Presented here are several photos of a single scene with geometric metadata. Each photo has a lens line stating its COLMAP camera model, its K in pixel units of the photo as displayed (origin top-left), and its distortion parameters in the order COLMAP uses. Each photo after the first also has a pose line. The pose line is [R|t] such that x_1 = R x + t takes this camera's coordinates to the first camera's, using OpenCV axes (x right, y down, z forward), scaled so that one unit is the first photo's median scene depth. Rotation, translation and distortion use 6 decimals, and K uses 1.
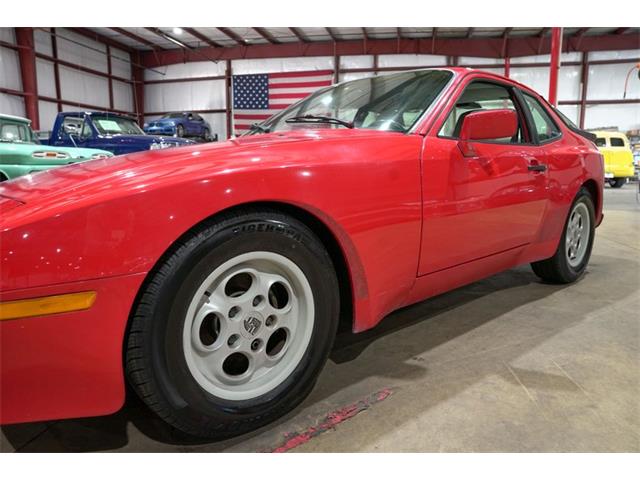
lens RADIAL K [[438.4, 0, 322.0], [0, 438.4, 240.0], [0, 0, 1]] dist [-0.142251, 0.111579]
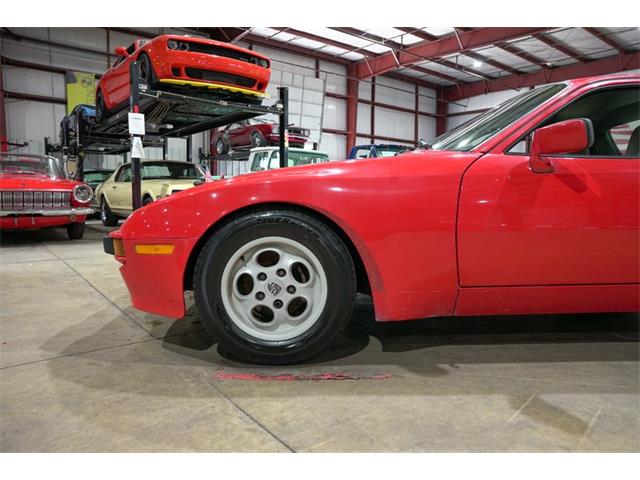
lens RADIAL K [[438.4, 0, 322.0], [0, 438.4, 240.0], [0, 0, 1]] dist [-0.142251, 0.111579]
pose [[0.773050, 0.074721, -0.629929, 0.612627], [-0.116841, 0.992820, -0.025620, 0.039135], [0.623492, 0.093407, 0.776230, -0.025776]]
